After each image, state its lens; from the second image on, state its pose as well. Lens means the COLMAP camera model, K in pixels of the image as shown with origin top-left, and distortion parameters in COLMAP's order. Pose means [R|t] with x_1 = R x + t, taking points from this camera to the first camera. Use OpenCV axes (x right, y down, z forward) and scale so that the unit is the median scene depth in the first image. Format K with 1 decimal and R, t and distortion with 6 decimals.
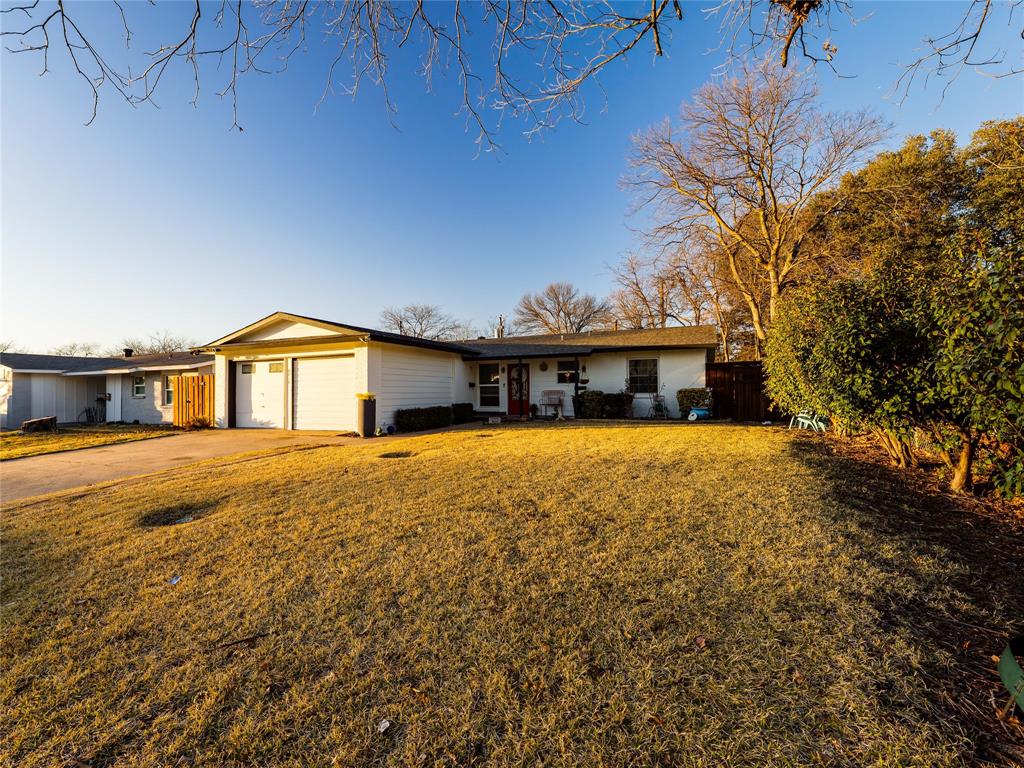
lens RADIAL K [[480.8, 0, 514.1], [0, 480.8, 381.3], [0, 0, 1]] dist [0.002628, -0.000047]
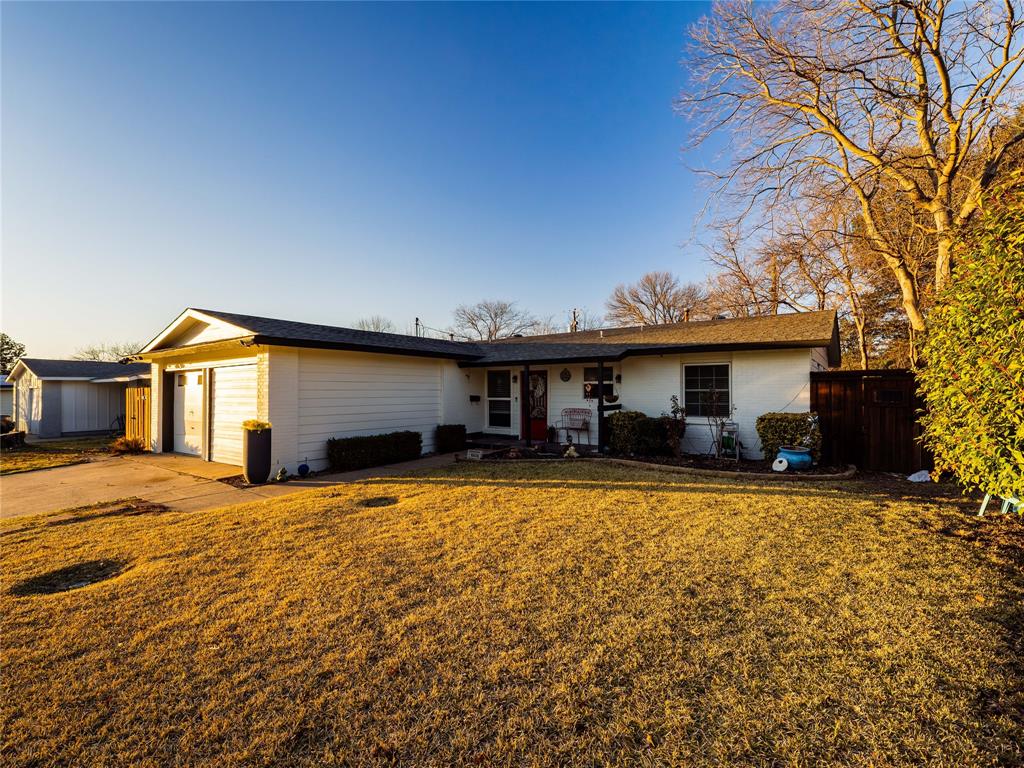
lens RADIAL K [[480.8, 0, 514.1], [0, 480.8, 381.3], [0, 0, 1]] dist [0.002628, -0.000047]
pose [[0.974088, 0.002607, -0.226155, 0.154679], [-0.001407, 0.999984, 0.005469, -0.025659], [0.226166, -0.005009, 0.974076, 0.292072]]
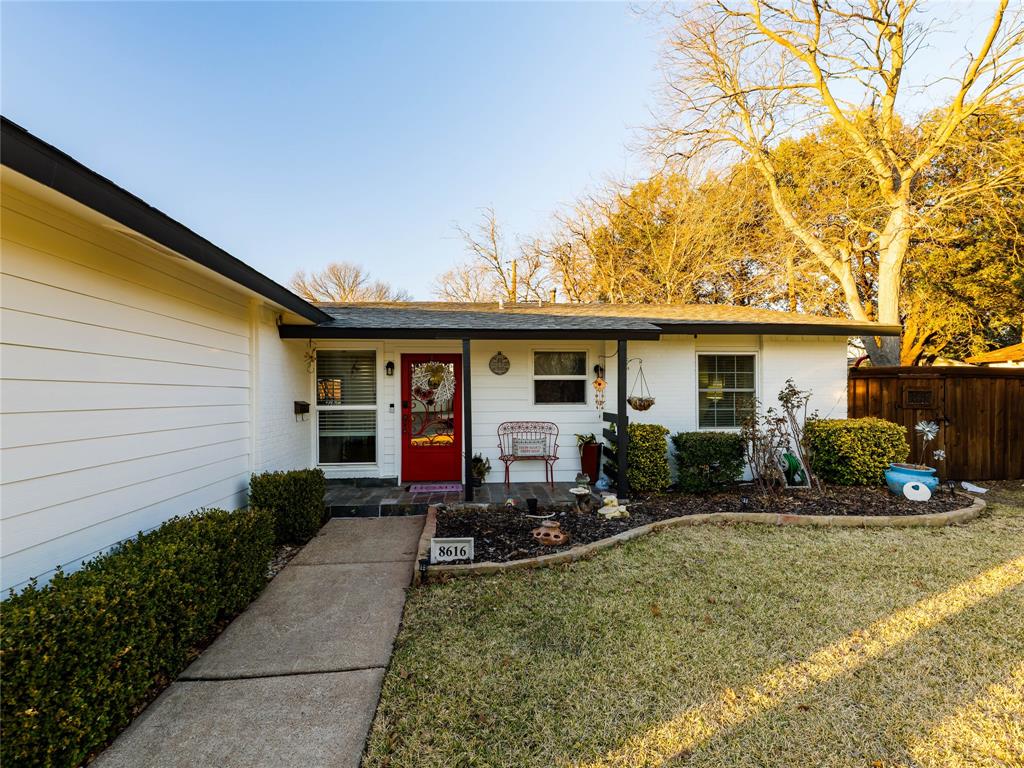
lens RADIAL K [[487.4, 0, 509.4], [0, 487.4, 371.5], [0, 0, 1]] dist [-0.000068, -0.000225]
pose [[0.887594, 0.027349, 0.459814, -0.125845], [-0.014817, 0.999414, -0.030841, -0.010906], [-0.460388, 0.020561, 0.887479, 0.652034]]
